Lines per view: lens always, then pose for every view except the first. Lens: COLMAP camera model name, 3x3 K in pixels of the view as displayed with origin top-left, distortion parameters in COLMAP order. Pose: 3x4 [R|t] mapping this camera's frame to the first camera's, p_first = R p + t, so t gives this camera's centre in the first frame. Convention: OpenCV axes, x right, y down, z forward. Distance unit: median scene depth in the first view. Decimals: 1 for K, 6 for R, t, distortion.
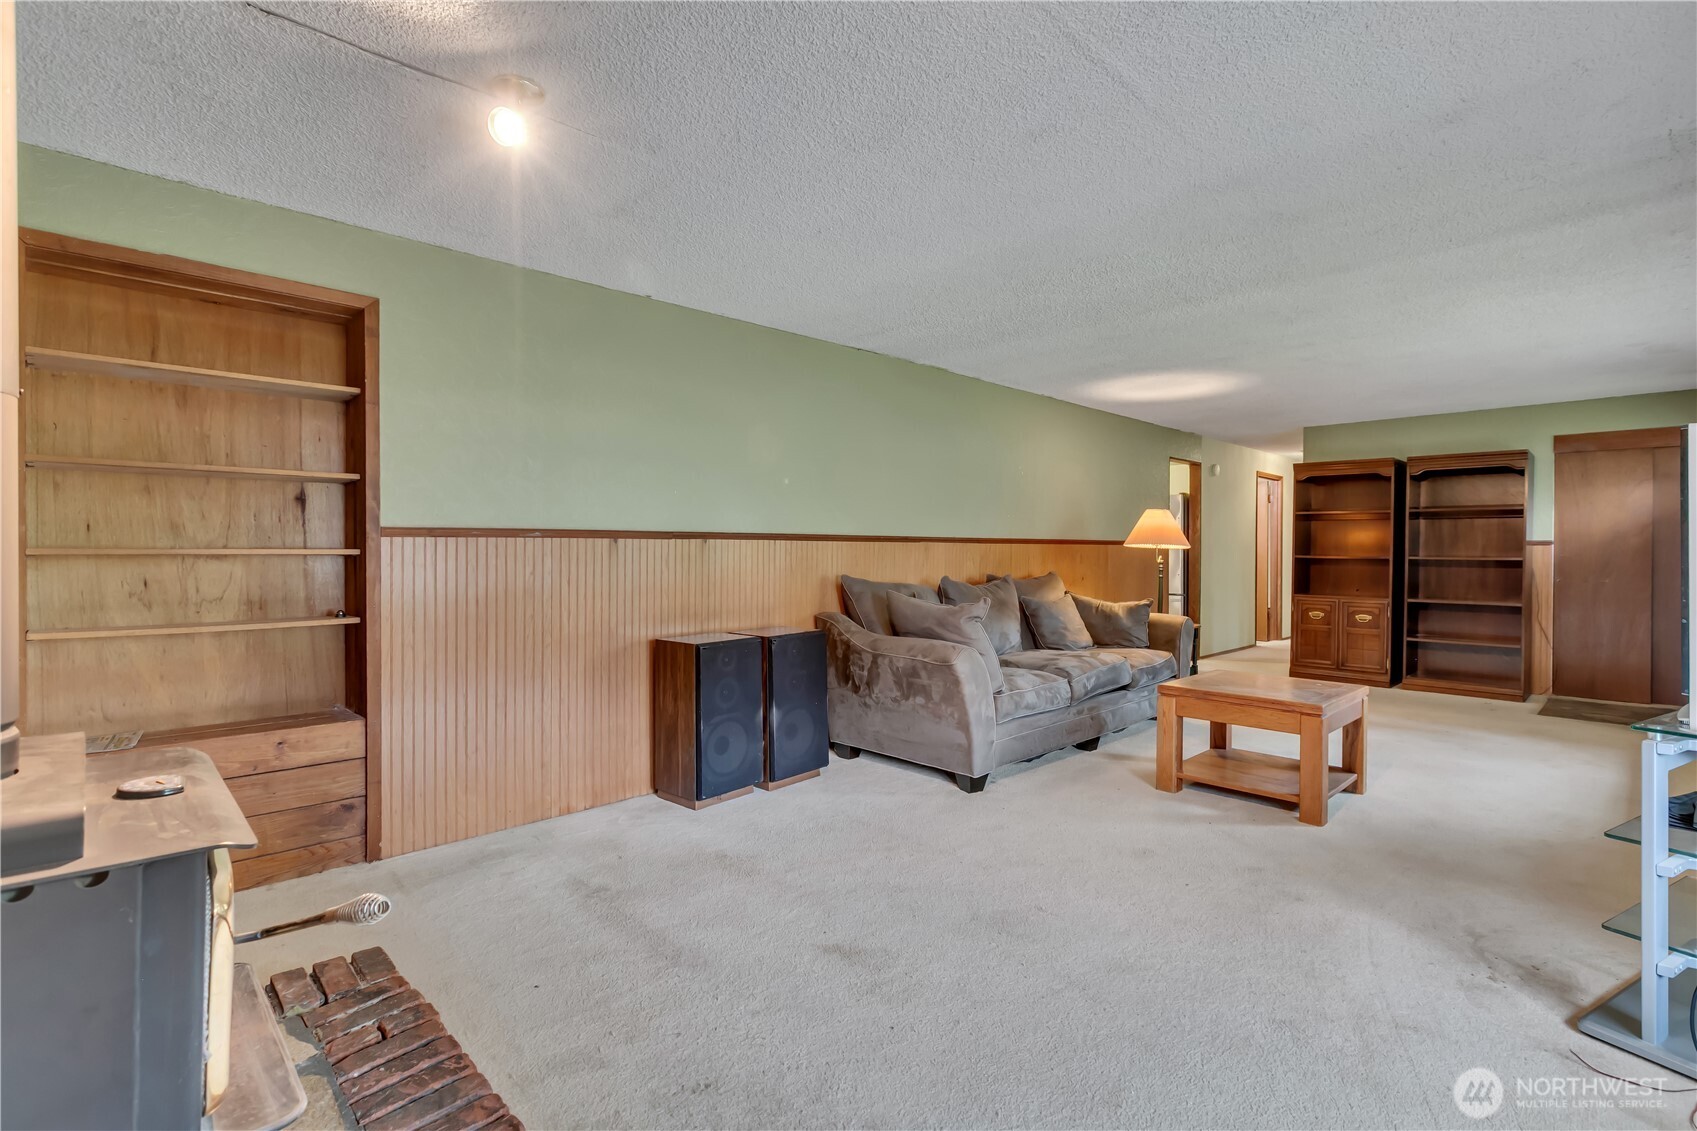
lens RADIAL K [[812.4, 0, 904.4], [0, 812.4, 557.3], [0, 0, 1]] dist [0.001962, 0.000248]
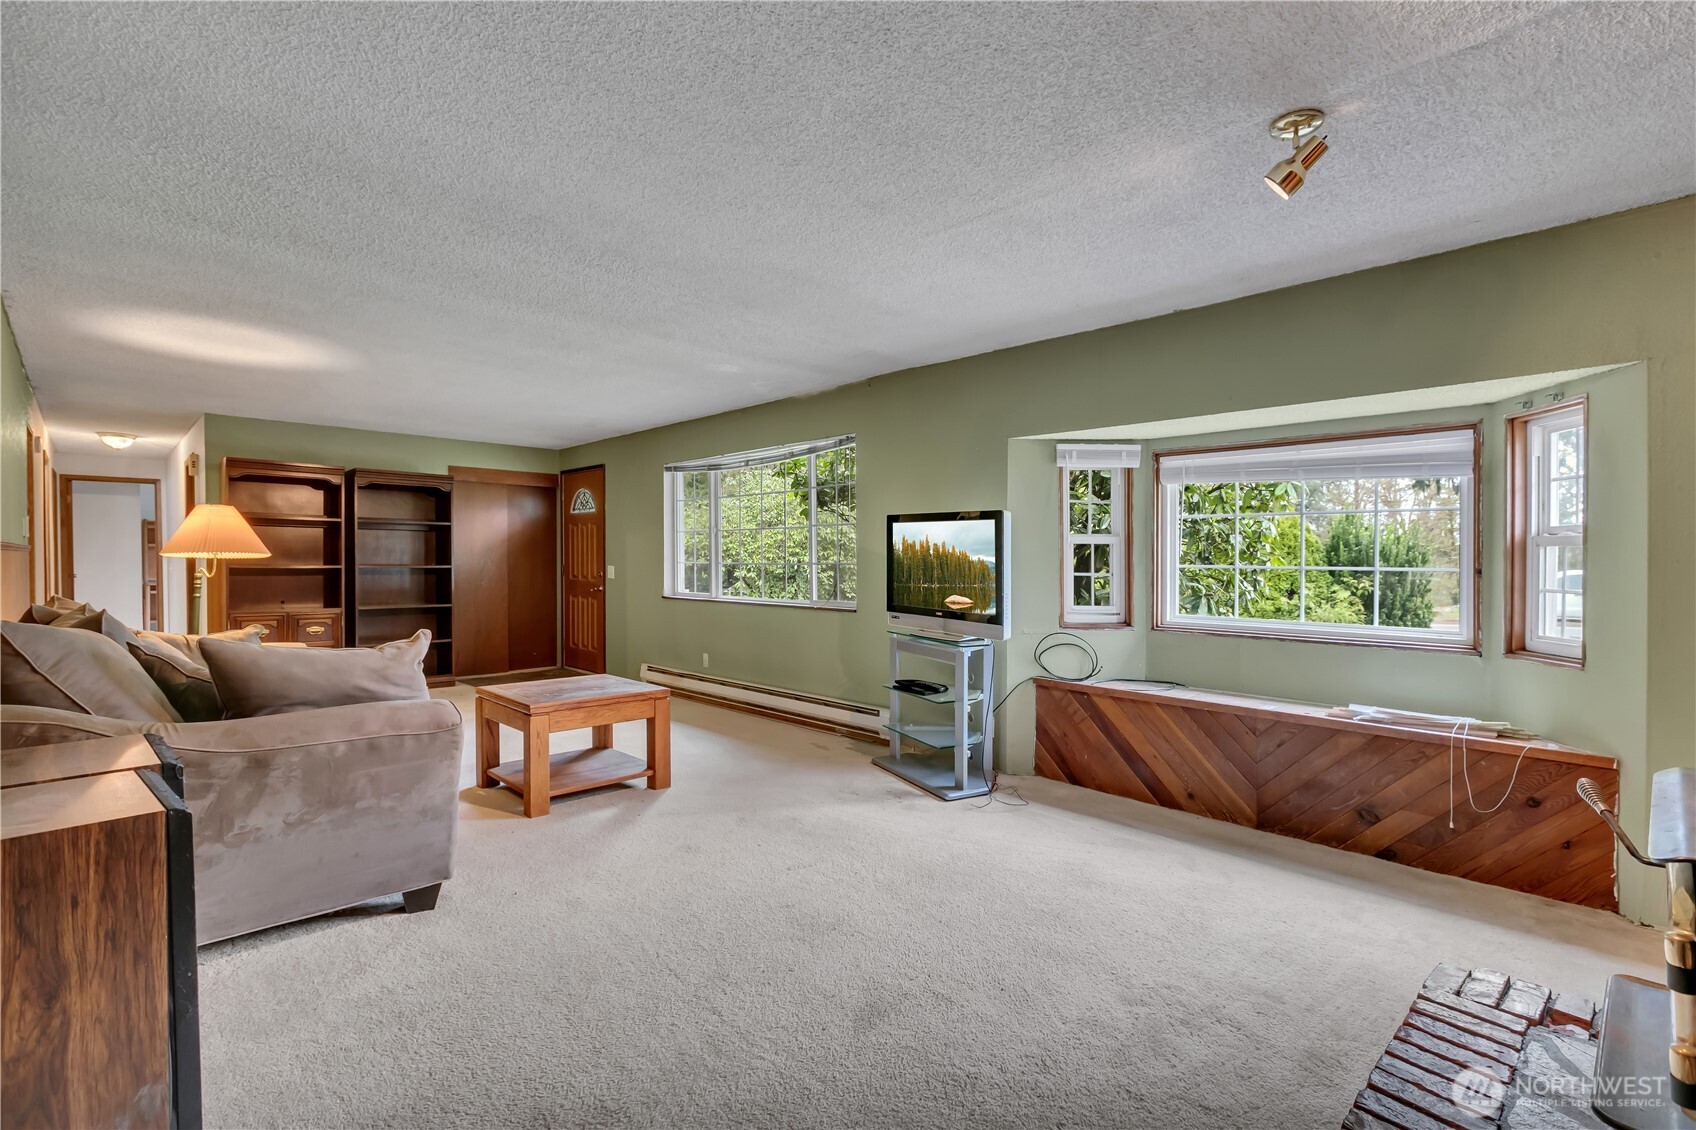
lens RADIAL K [[772.1, 0, 843.9], [0, 772.1, 578.5], [0, 0, 1]] dist [0.002356, 0.000017]
pose [[0.047851, -0.026799, 0.998495, -0.589828], [0.007253, 0.999623, 0.026482, -0.010265], [-0.998828, 0.005975, 0.048027, 0.641272]]
